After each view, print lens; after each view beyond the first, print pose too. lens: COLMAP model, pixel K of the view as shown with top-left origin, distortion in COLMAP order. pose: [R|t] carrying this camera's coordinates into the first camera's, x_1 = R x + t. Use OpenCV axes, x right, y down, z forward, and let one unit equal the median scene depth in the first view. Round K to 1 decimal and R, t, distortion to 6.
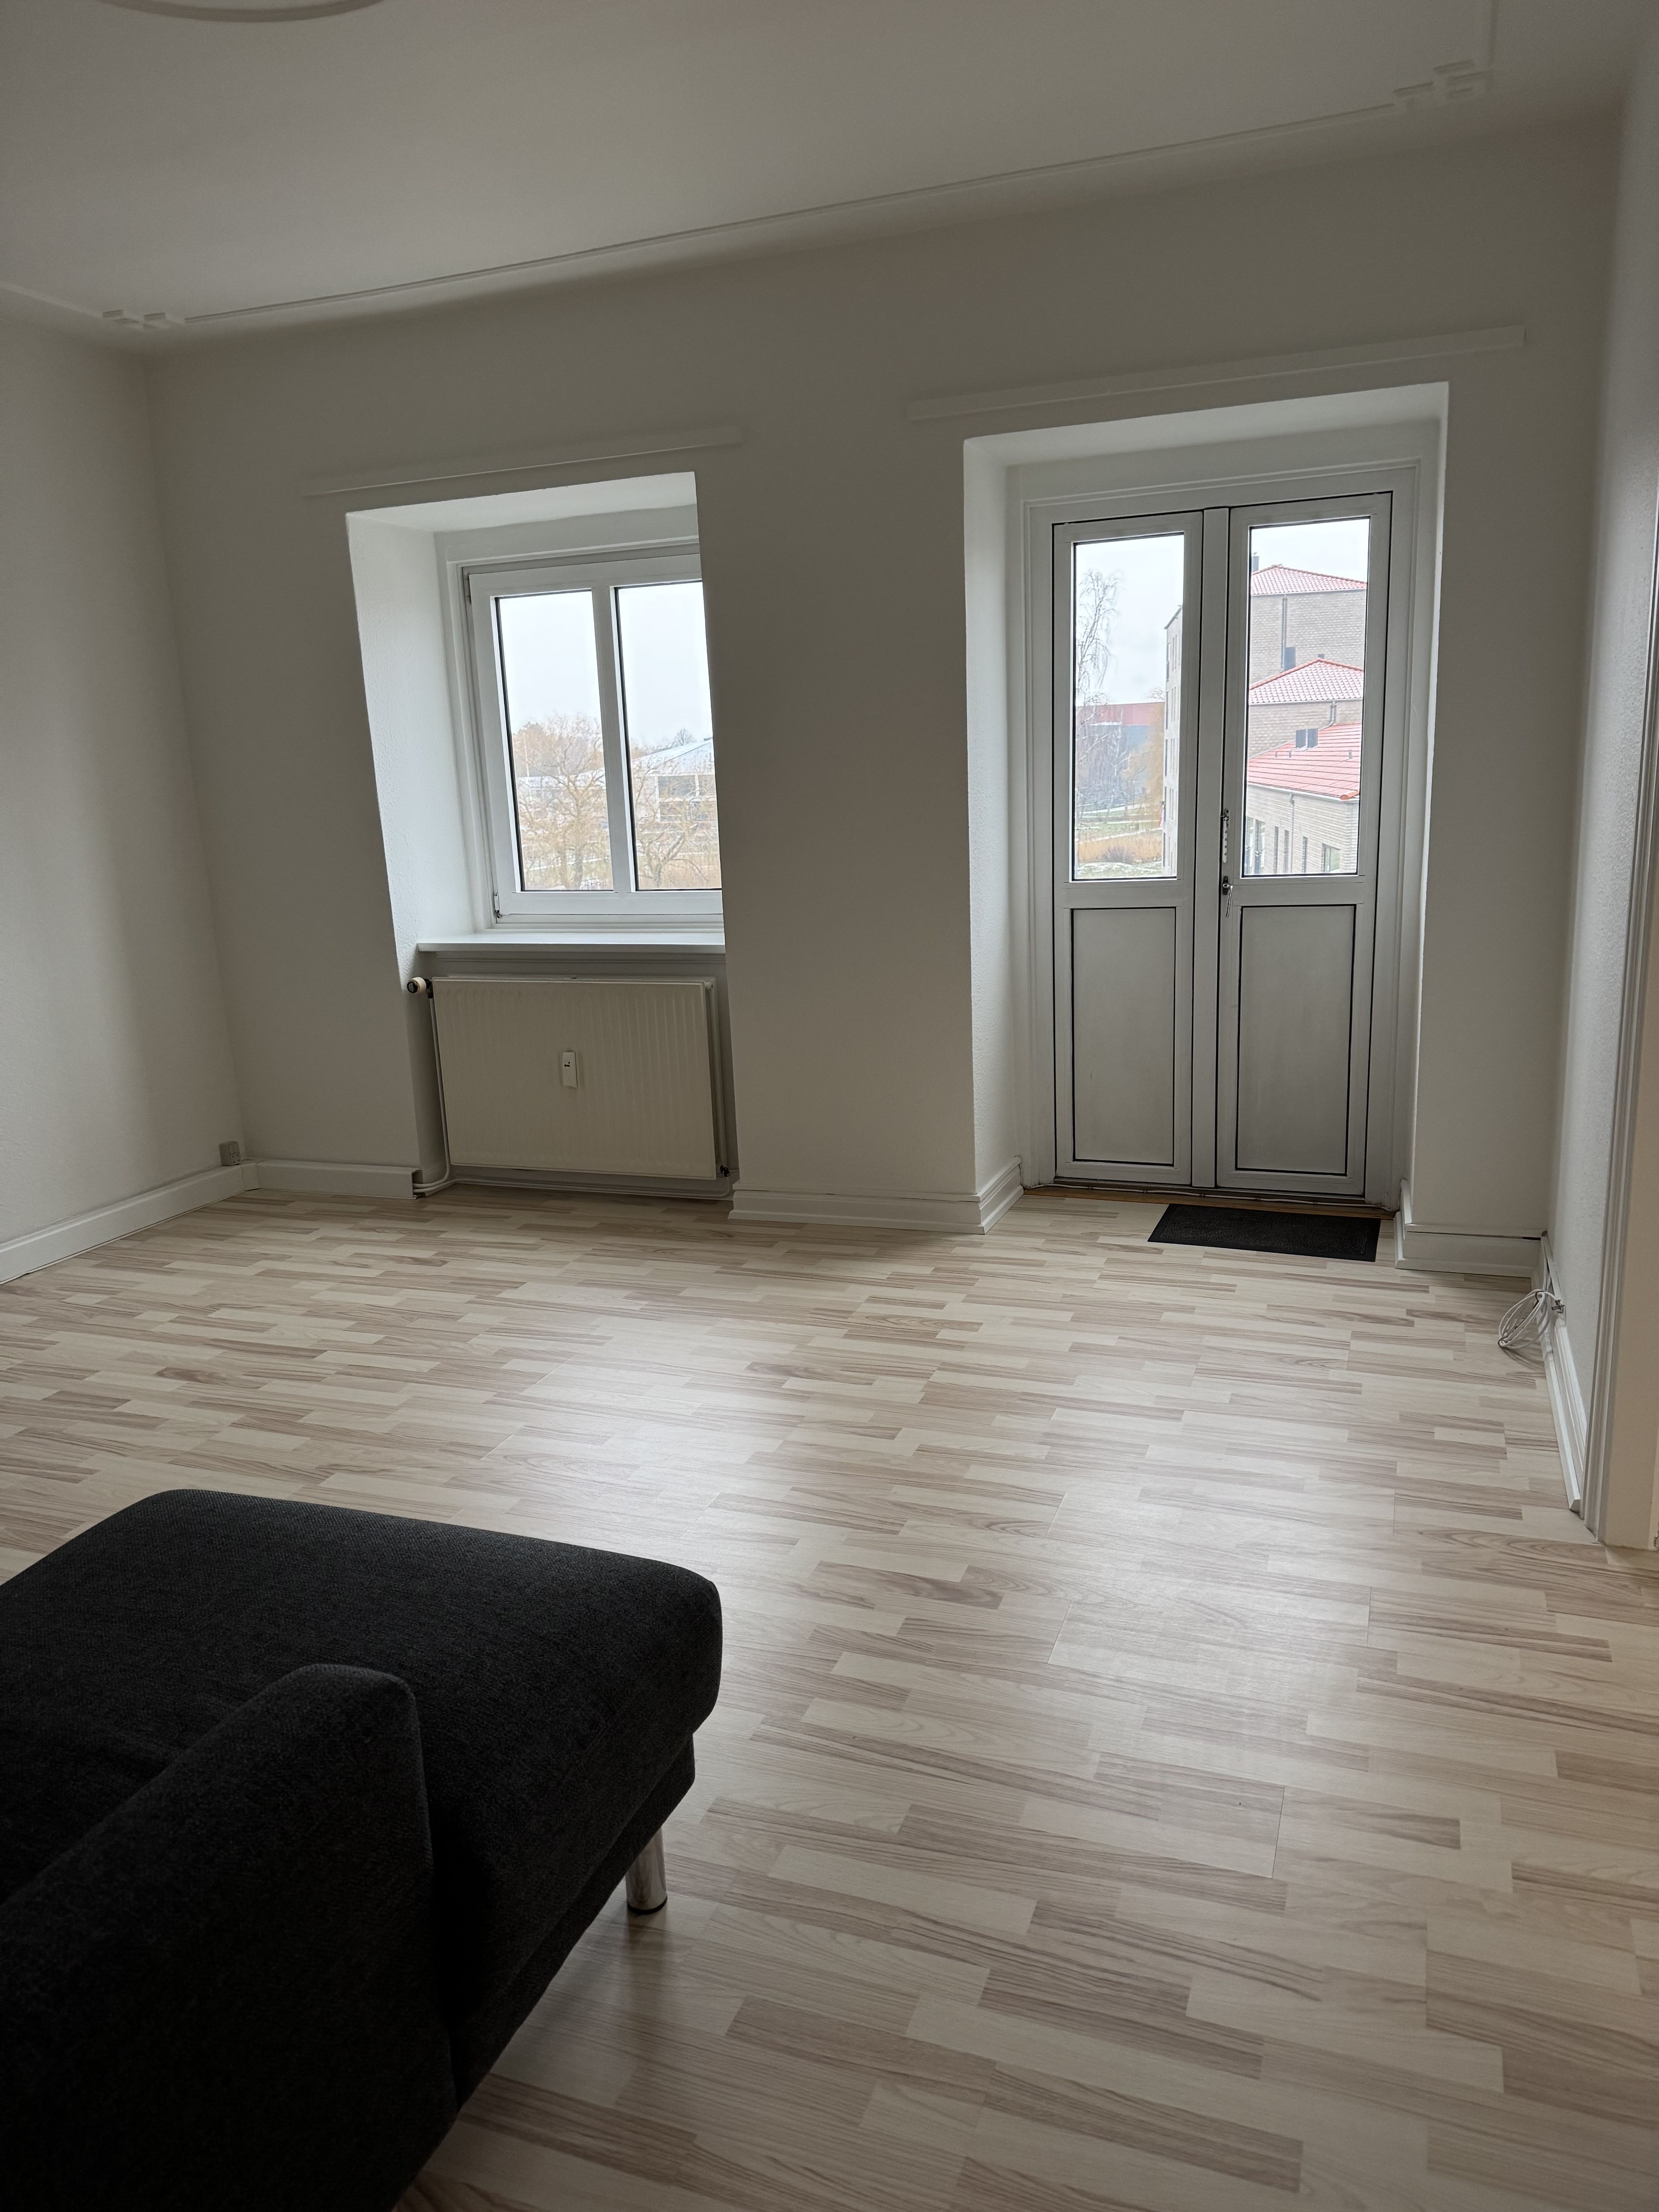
lens RADIAL K [[1545.8, 0, 775.4], [0, 1545.8, 1160.9], [0, 0, 1]] dist [0.003798, -0.010212]
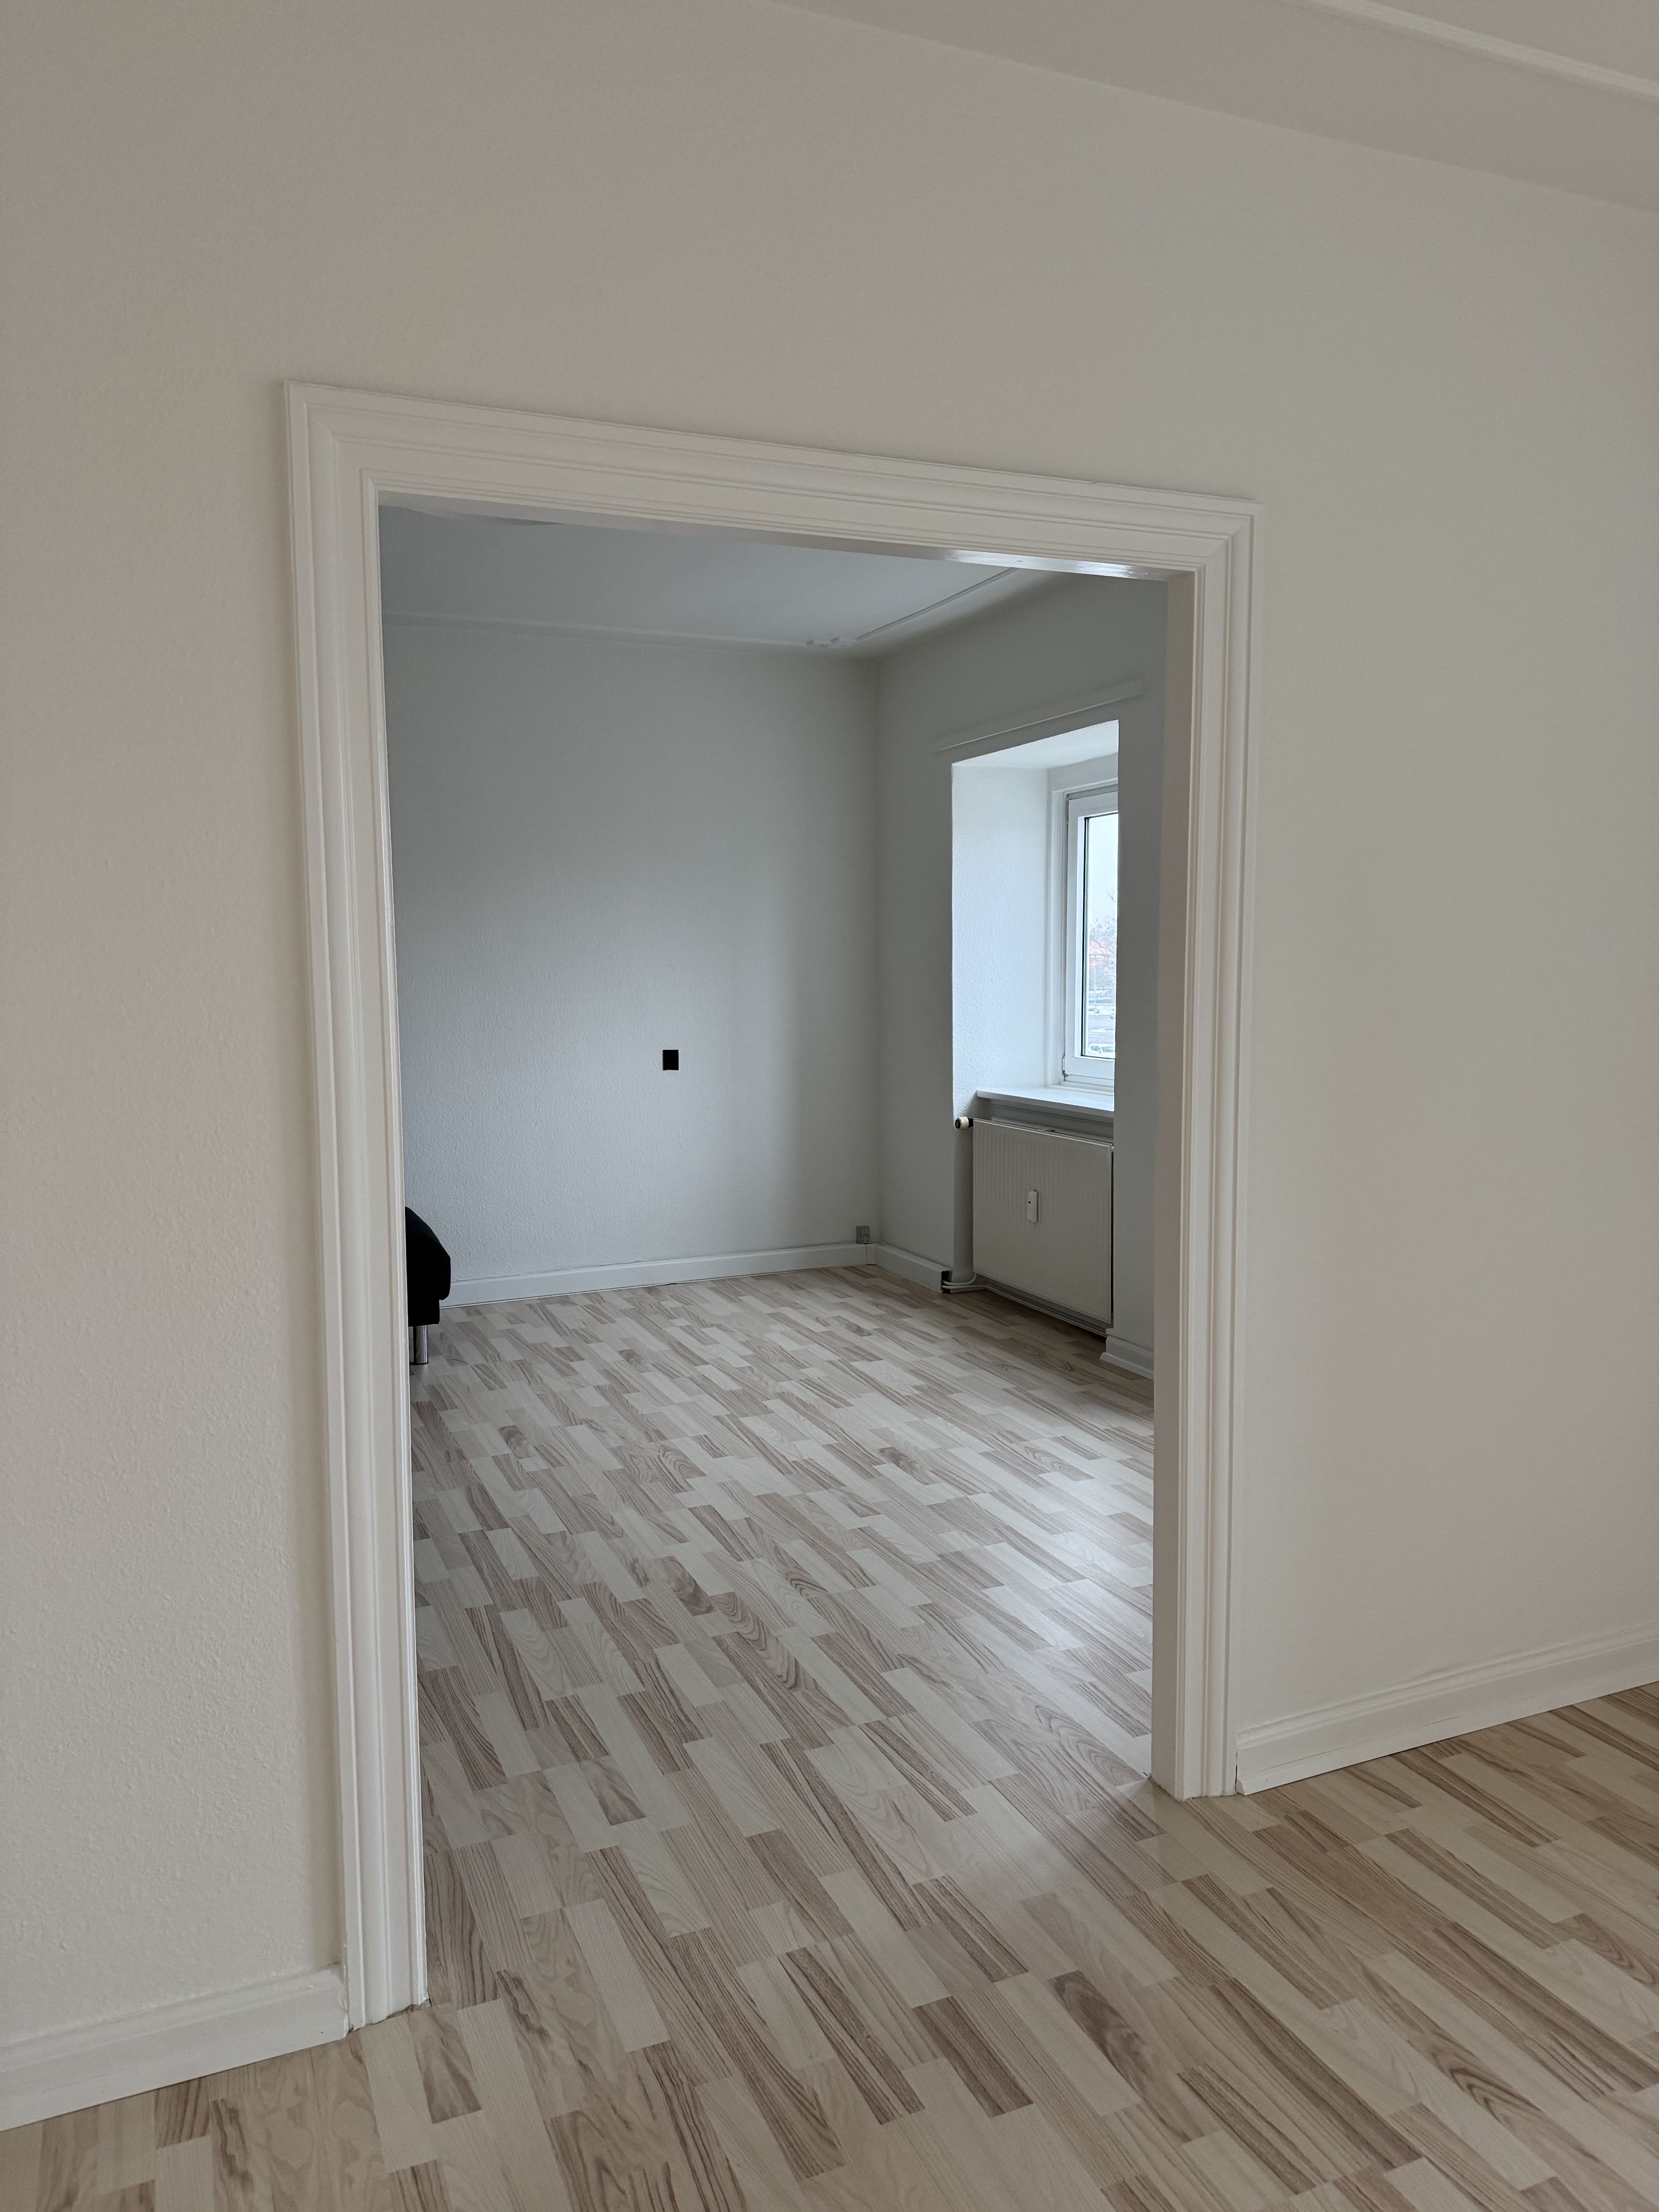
lens RADIAL K [[1545.8, 0, 828.6], [0, 1545.8, 1104.1], [0, 0, 1]] dist [0.003798, -0.010212]
pose [[0.708153, 0.116245, -0.696424, 0.614691], [-0.204609, 0.977816, -0.044841, -0.055164], [0.675762, 0.174249, 0.716228, 0.036779]]
